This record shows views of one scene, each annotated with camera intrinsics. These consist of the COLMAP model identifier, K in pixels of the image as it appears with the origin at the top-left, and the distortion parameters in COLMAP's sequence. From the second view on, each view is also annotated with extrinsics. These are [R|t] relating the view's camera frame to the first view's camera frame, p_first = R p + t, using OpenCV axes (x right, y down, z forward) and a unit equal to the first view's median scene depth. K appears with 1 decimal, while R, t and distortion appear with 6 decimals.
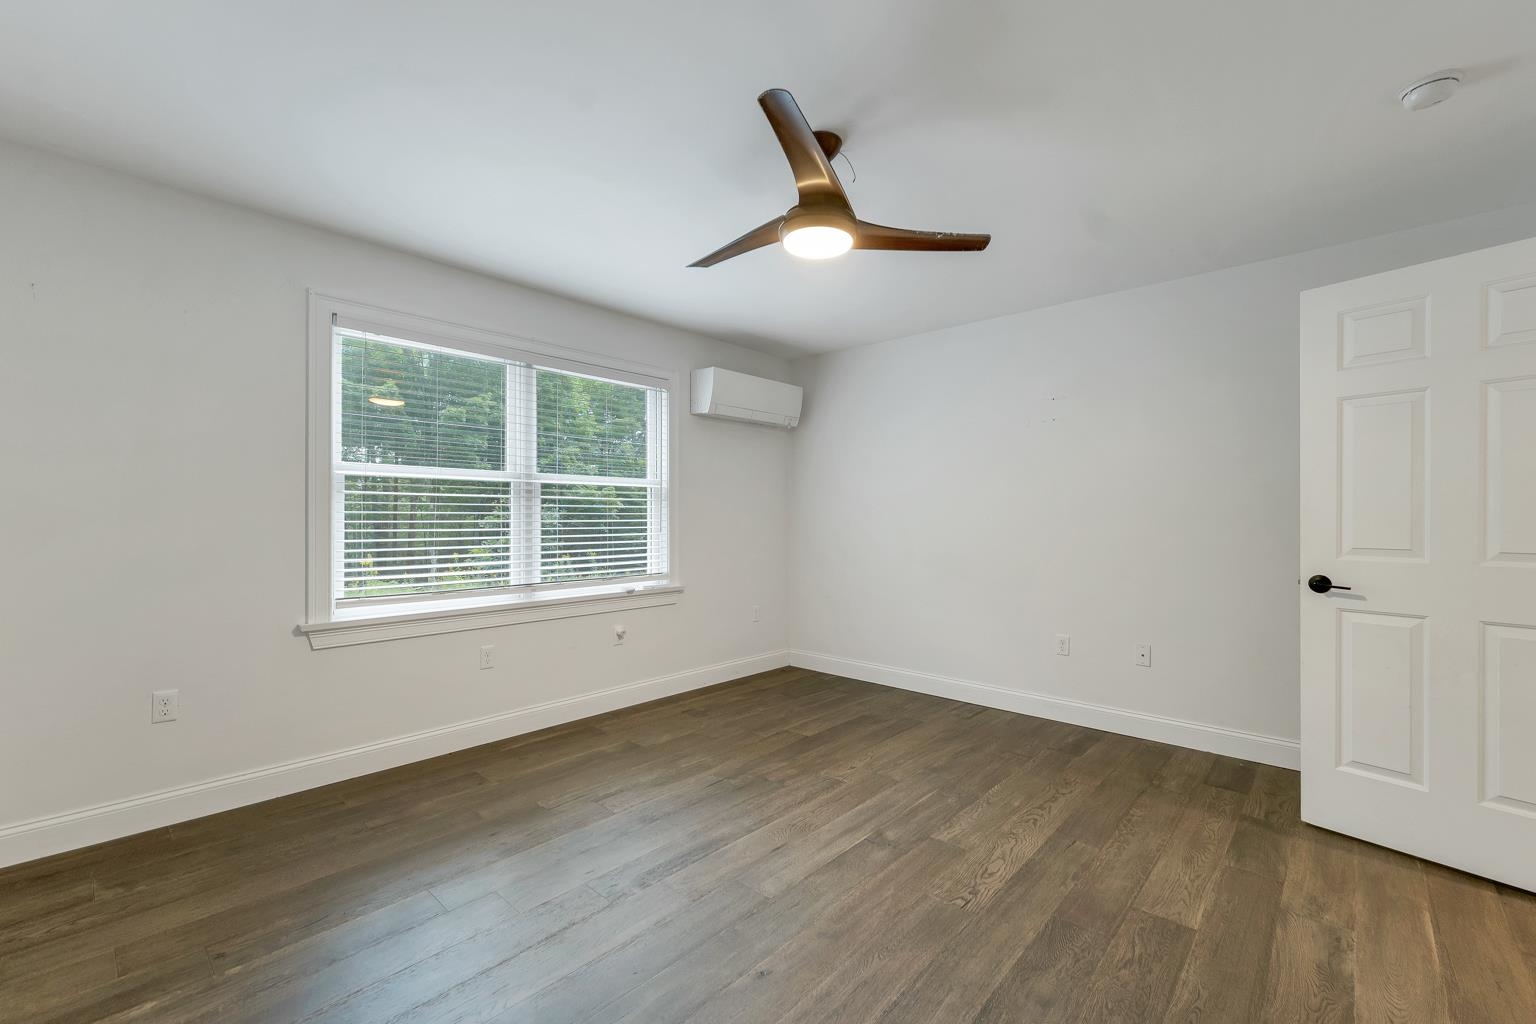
lens RADIAL K [[643.7, 0, 765.0], [0, 643.7, 518.8], [0, 0, 1]] dist [0.000327, -0.000190]
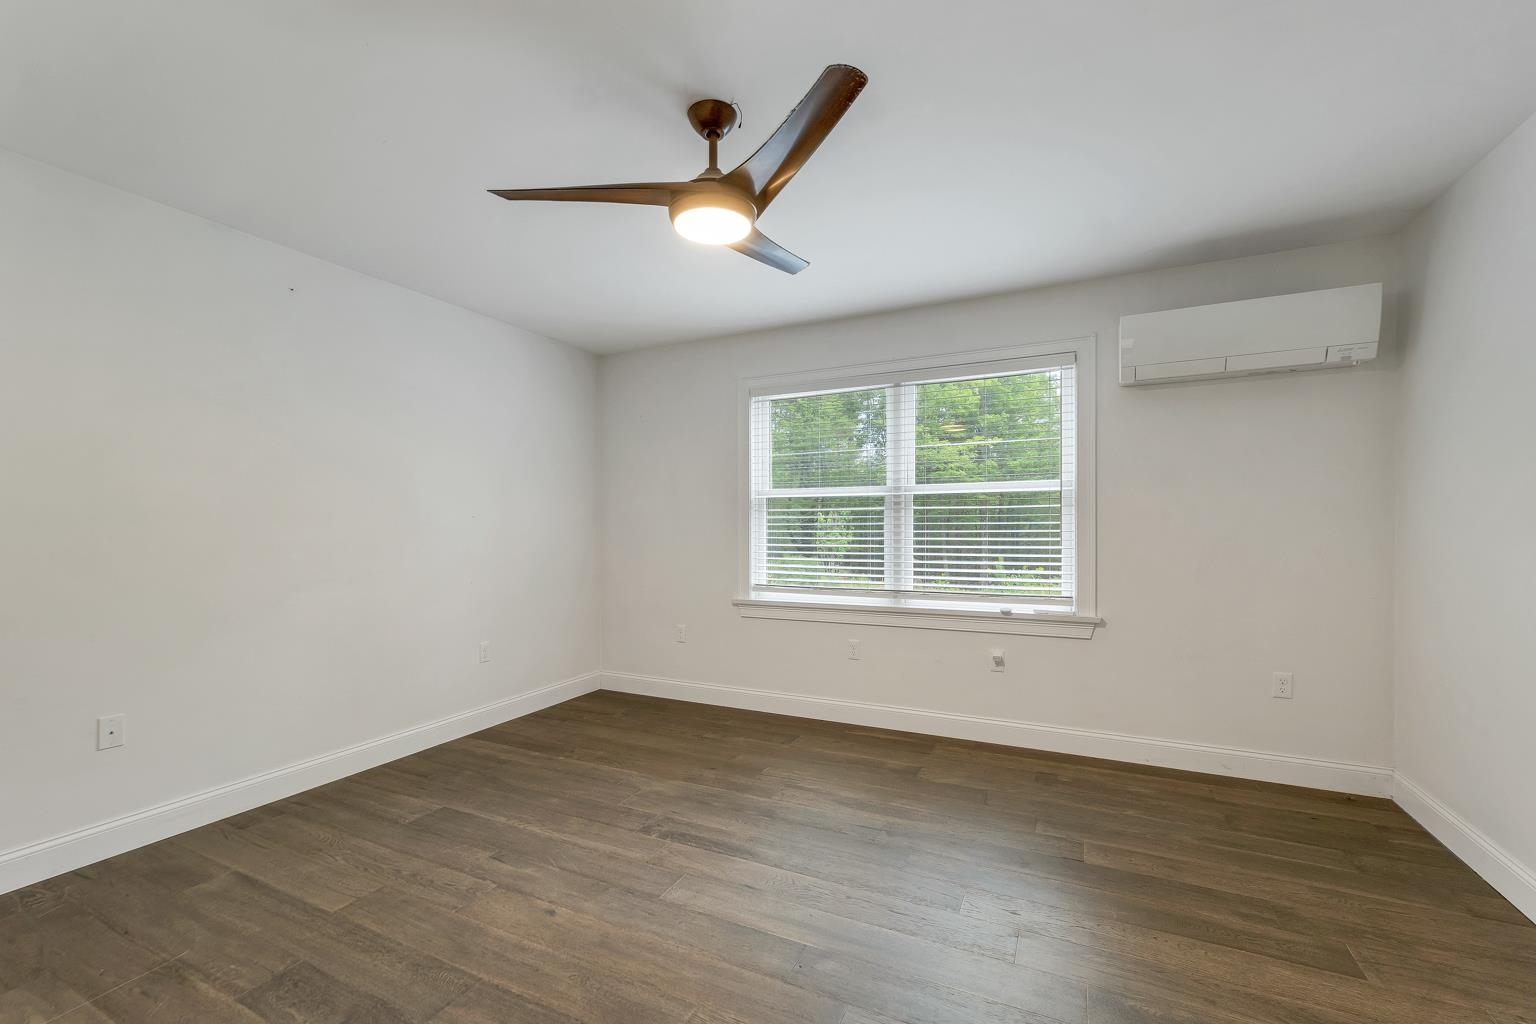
lens RADIAL K [[644.2, 0, 763.4], [0, 644.2, 528.8], [0, 0, 1]] dist [0.000906, -0.000141]
pose [[0.282242, 0.000568, -0.959343, 0.718515], [0.001039, 0.999999, 0.000898, -0.002189], [0.959343, -0.001250, 0.282241, 0.597795]]
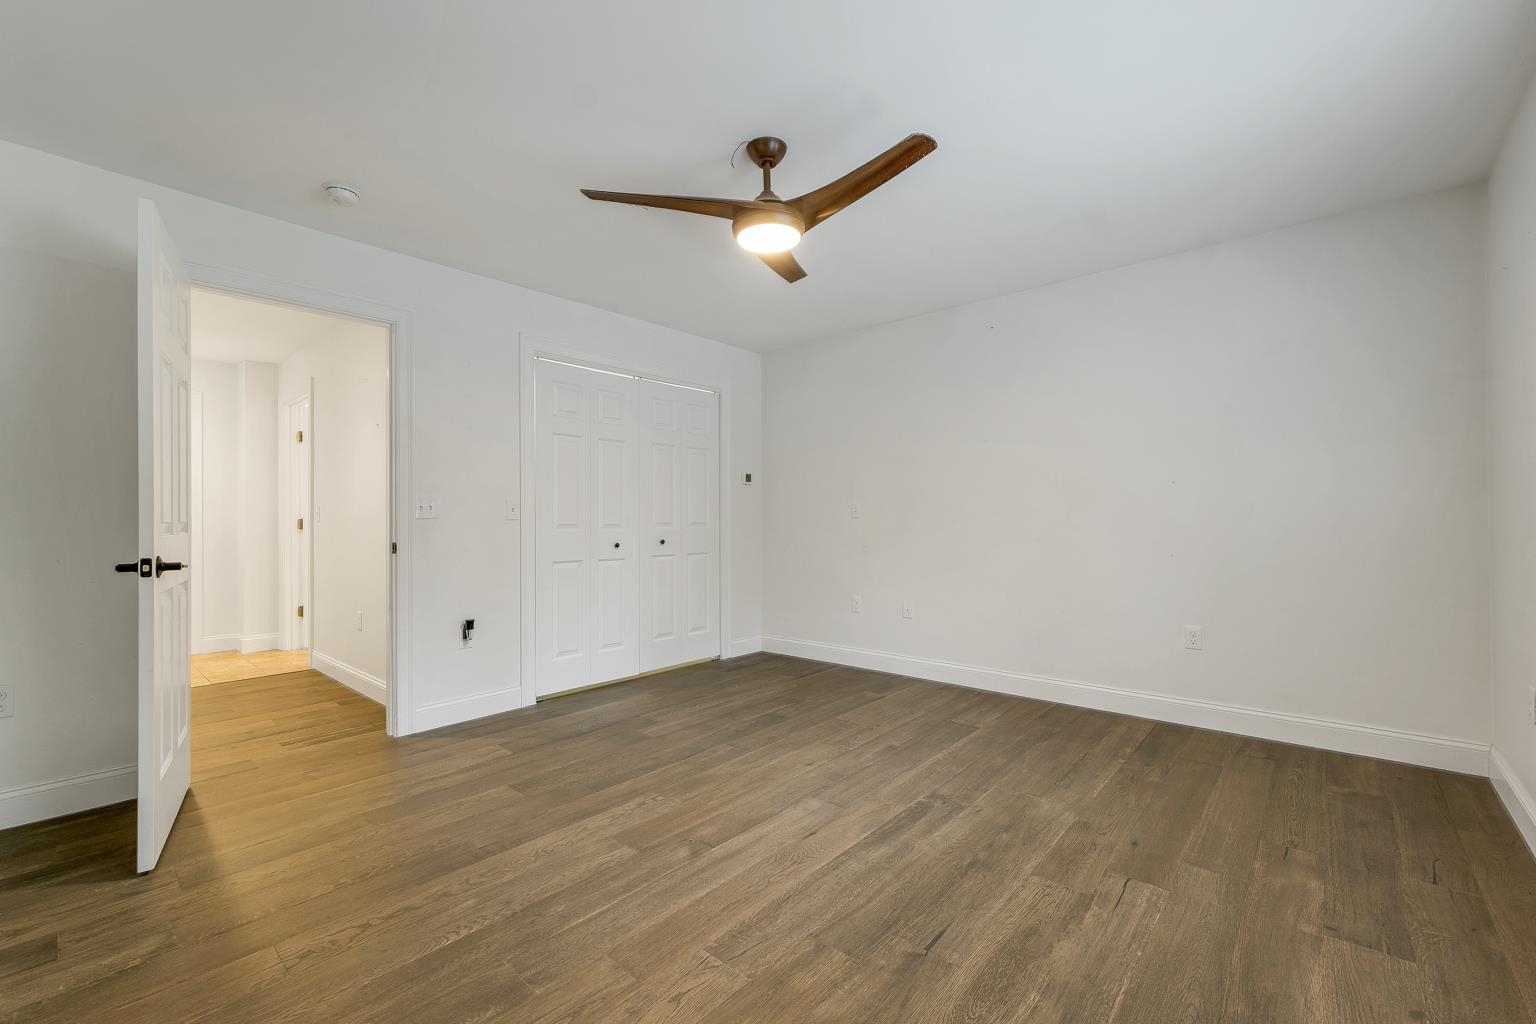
lens RADIAL K [[643.7, 0, 765.0], [0, 643.7, 518.8], [0, 0, 1]] dist [0.000327, -0.000190]
pose [[-0.999825, 0.001935, -0.018632, 0.082218], [0.001842, 0.999986, 0.004989, 0.031805], [0.018642, 0.004953, -0.999814, 1.536974]]
